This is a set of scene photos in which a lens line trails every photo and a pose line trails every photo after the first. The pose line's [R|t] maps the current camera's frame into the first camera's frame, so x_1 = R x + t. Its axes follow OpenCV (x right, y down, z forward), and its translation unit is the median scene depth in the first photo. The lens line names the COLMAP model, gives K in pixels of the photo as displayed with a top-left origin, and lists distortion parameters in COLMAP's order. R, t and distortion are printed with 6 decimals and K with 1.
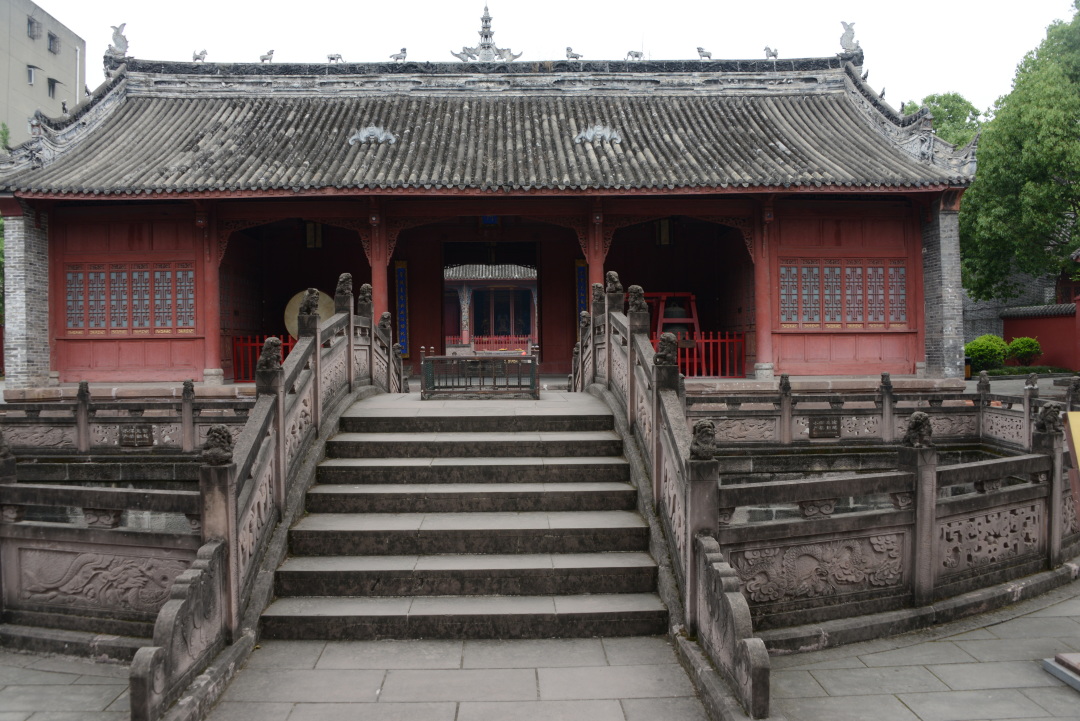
lens RADIAL K [[878.8, 0, 540.0], [0, 878.8, 360.5], [0, 0, 1]] dist [-0.095597, 0.004035]
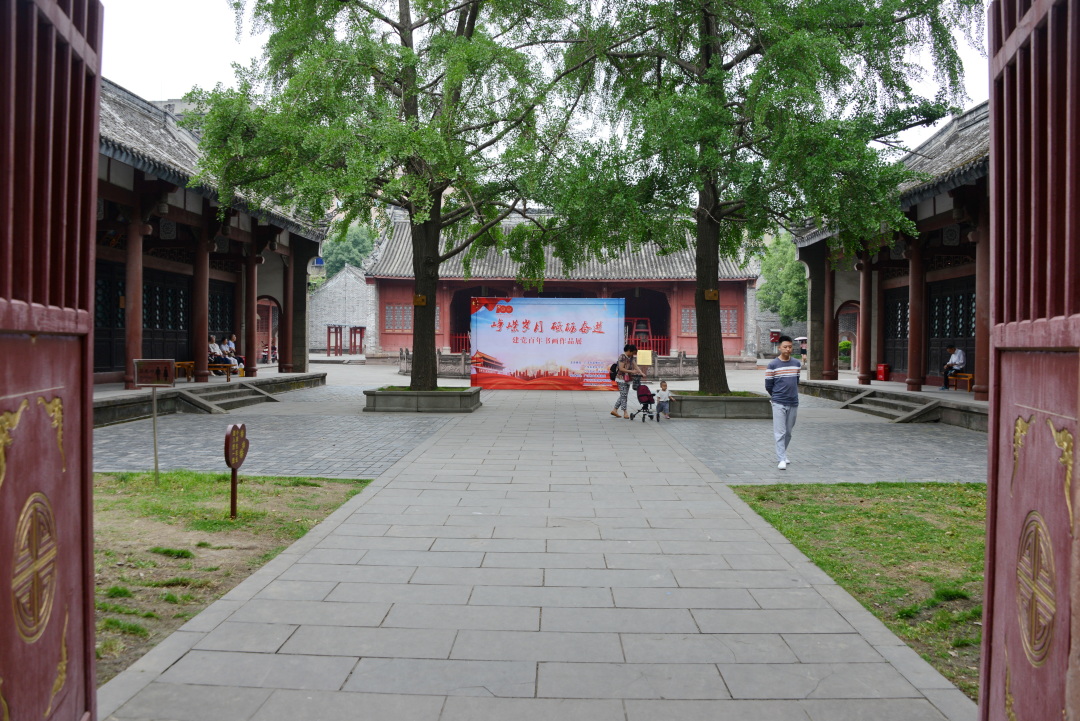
lens RADIAL K [[878.8, 0, 540.0], [0, 878.8, 360.5], [0, 0, 1]] dist [-0.095597, 0.004035]
pose [[0.997176, 0.021081, -0.072087, 0.063894], [-0.020392, 0.999739, 0.010274, 0.016810], [0.072285, -0.008775, 0.997345, -1.427227]]
